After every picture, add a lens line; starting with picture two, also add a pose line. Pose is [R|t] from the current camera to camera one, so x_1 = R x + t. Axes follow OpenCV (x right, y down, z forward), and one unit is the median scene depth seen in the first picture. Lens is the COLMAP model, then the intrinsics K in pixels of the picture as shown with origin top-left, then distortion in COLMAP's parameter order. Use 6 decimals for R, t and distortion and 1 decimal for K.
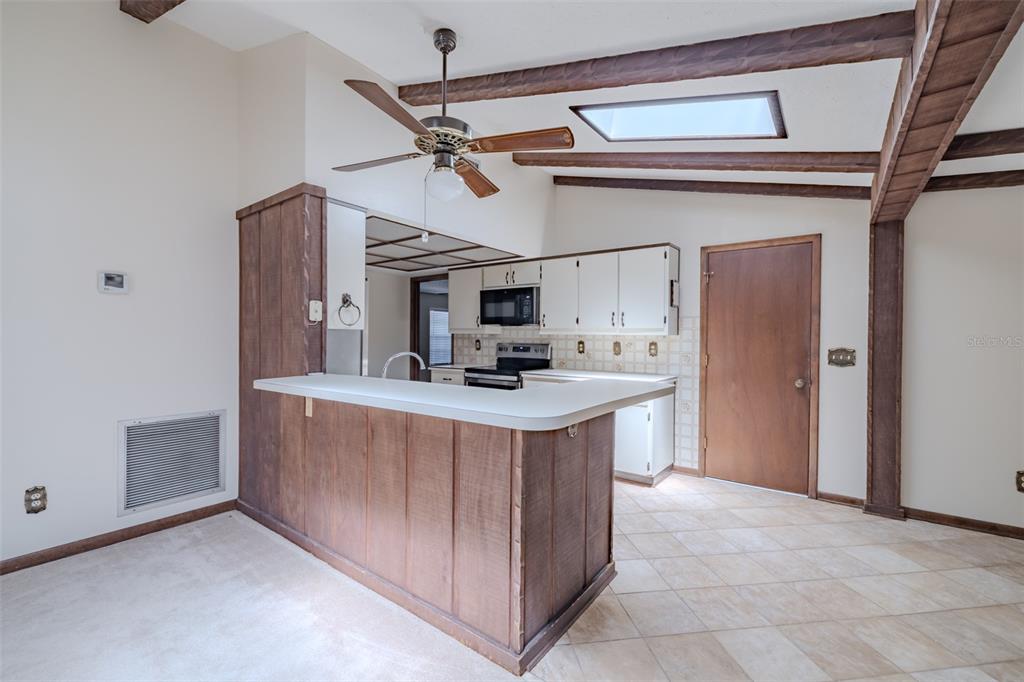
lens RADIAL K [[430.4, 0, 512.0], [0, 430.4, 341.0], [0, 0, 1]] dist [0.001313, 0.000034]
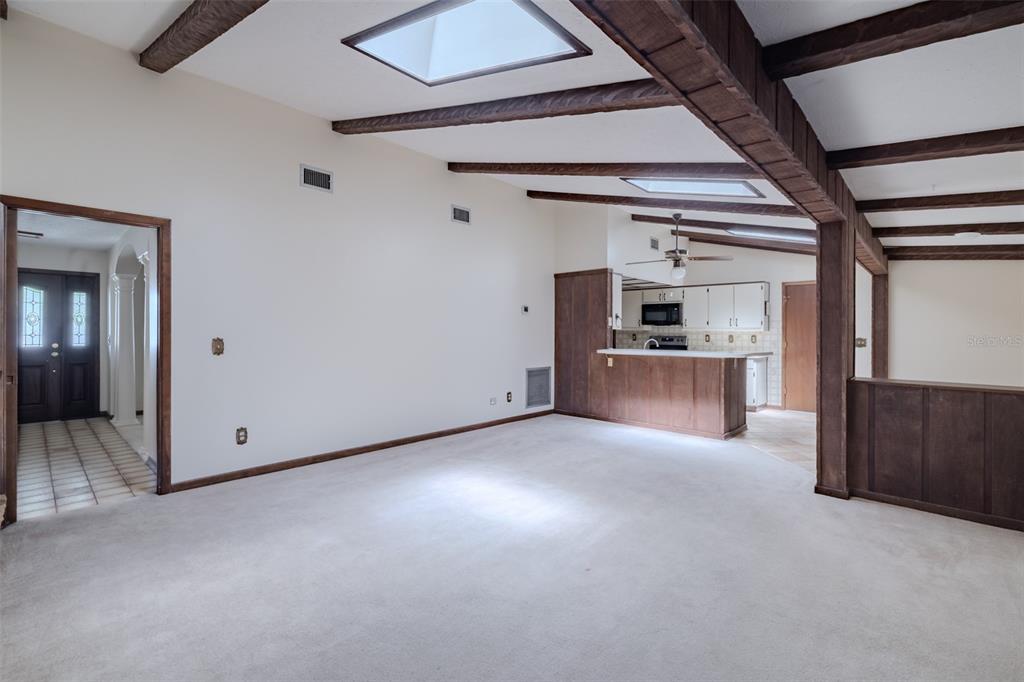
lens RADIAL K [[453.2, 0, 521.7], [0, 453.2, 333.5], [0, 0, 1]] dist [-0.001904, -0.000329]
pose [[0.994791, -0.002303, -0.101908, -0.549220], [0.001772, 0.999984, -0.005293, 0.005254], [0.101919, 0.005085, 0.994780, -1.206258]]
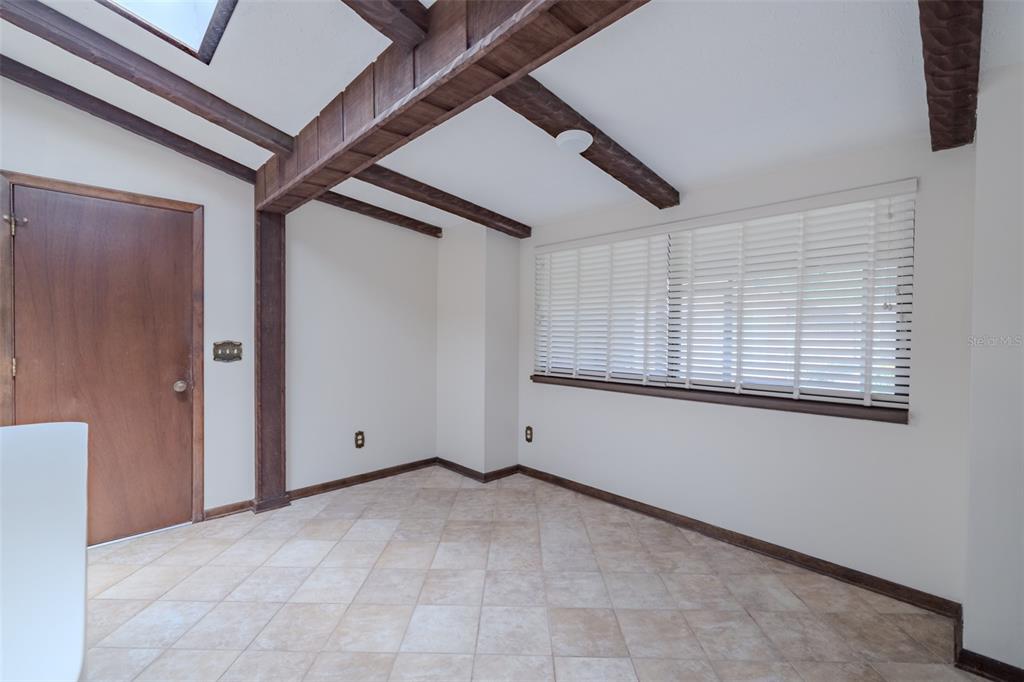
lens RADIAL K [[430.4, 0, 512.0], [0, 430.4, 341.0], [0, 0, 1]] dist [0.001313, 0.000034]
pose [[0.155997, -0.021471, 0.987524, -0.026242], [0.001769, 0.999768, 0.021458, -0.001902], [-0.987756, -0.001600, 0.155999, 0.283954]]
